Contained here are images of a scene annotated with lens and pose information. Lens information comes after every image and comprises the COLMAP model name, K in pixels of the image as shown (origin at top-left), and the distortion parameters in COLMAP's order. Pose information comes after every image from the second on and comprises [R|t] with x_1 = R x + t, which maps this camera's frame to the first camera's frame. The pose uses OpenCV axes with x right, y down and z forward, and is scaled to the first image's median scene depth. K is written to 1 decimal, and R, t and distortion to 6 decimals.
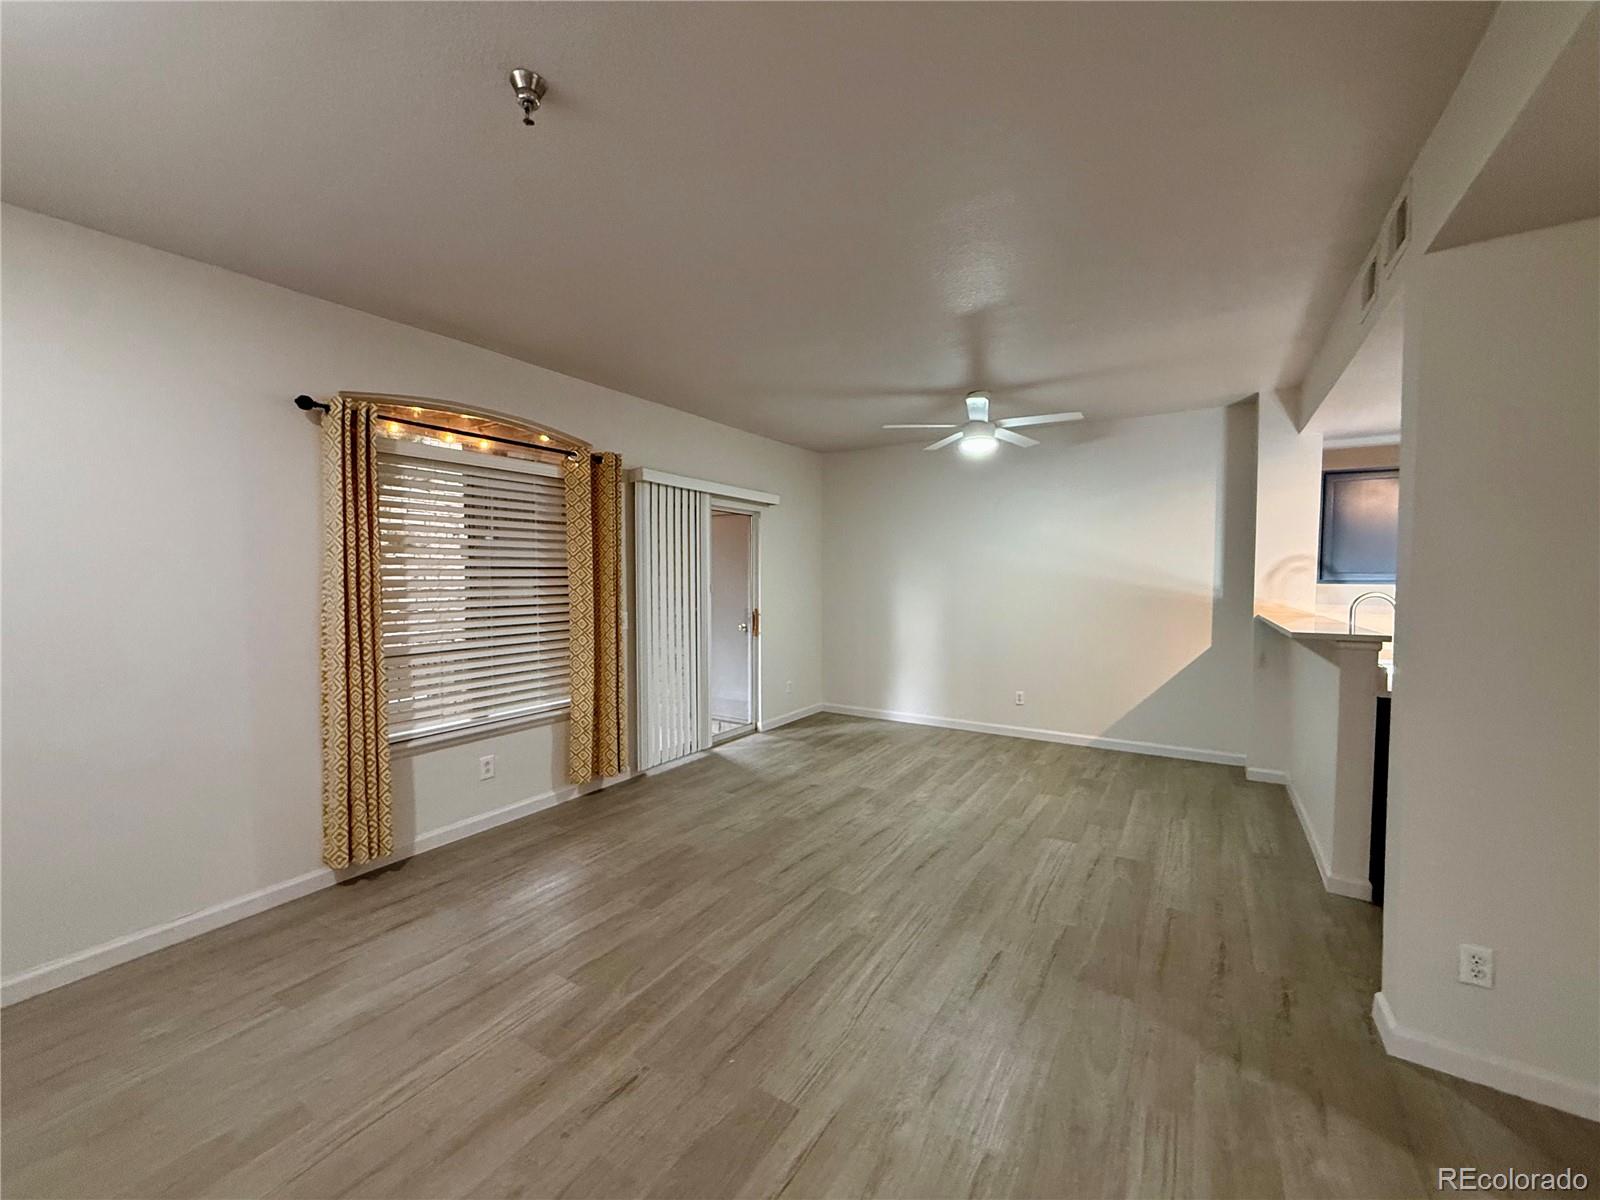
lens RADIAL K [[633.4, 0, 800.0], [0, 633.4, 600.0], [0, 0, 1]] dist [-0.000804, -0.000119]
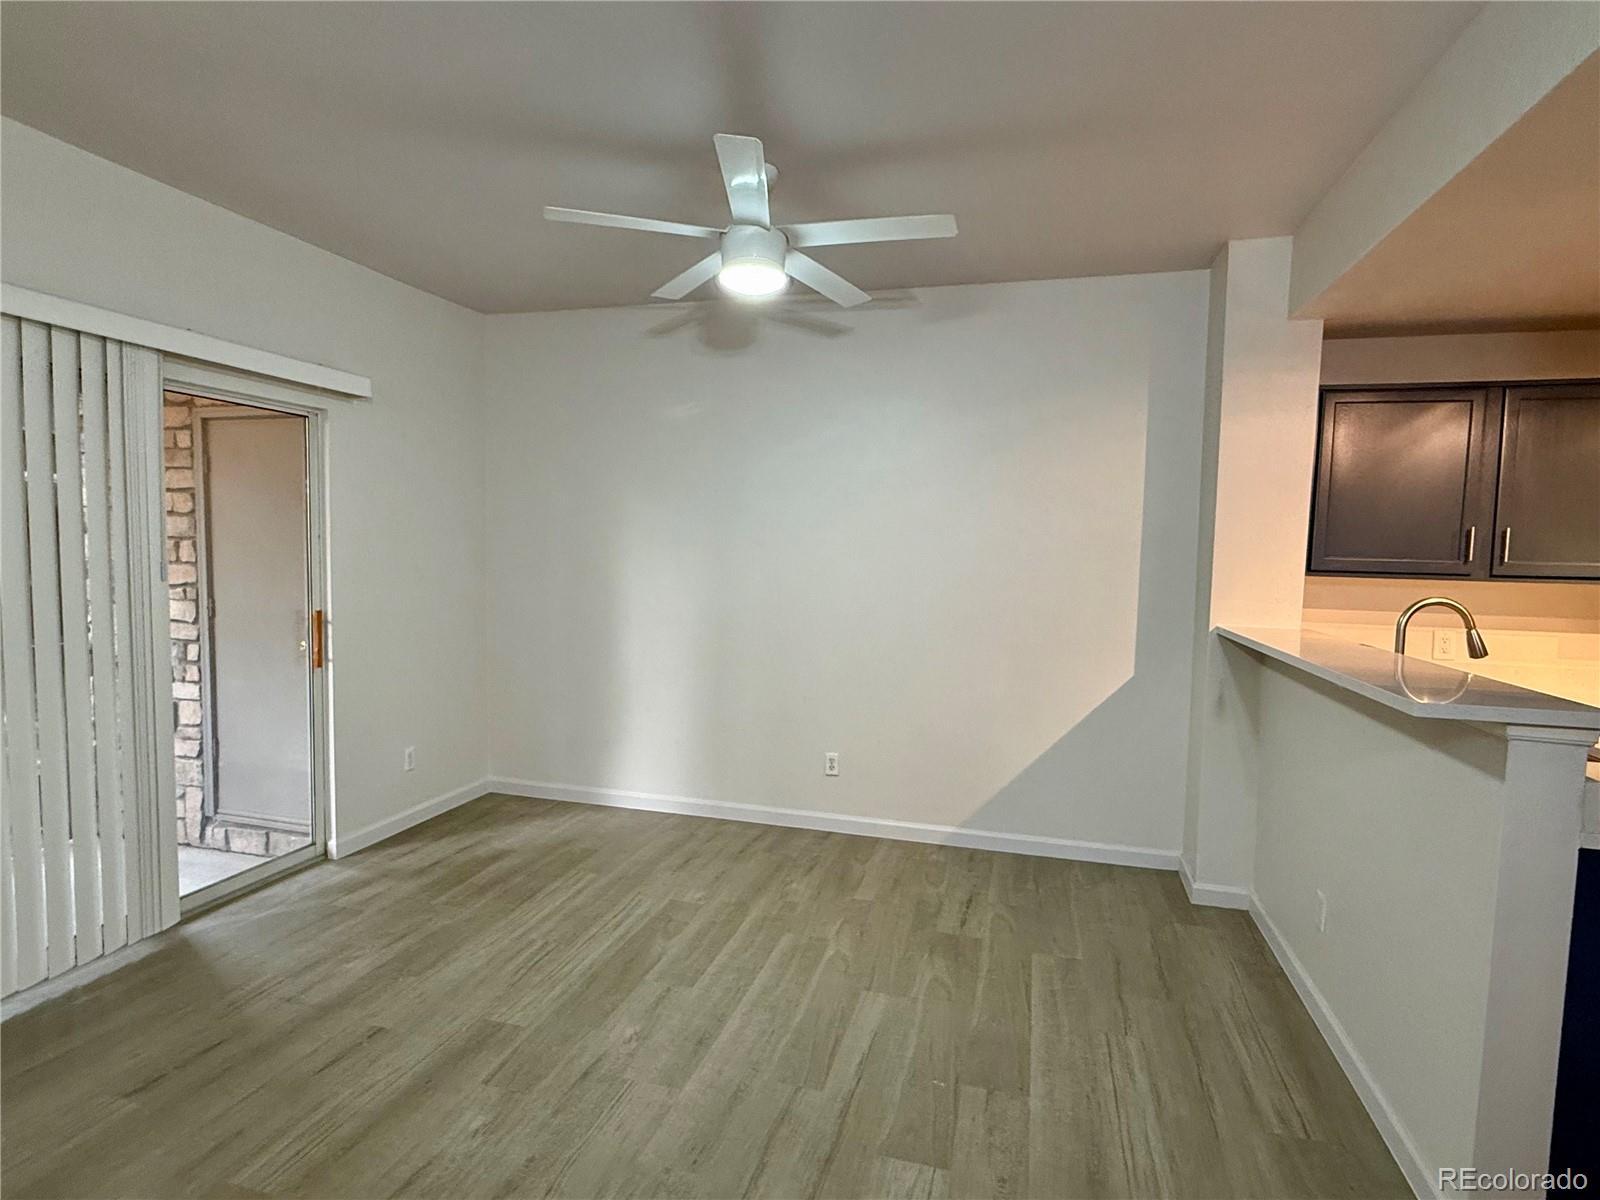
lens RADIAL K [[813.0, 0, 800.0], [0, 813.0, 600.0], [0, 0, 1]] dist [-0.001586, -0.000452]
pose [[0.959412, -0.001251, 0.282004, 0.130698], [-0.008072, 0.999459, 0.031898, -0.020715], [-0.281891, -0.032879, 0.958883, 0.358653]]
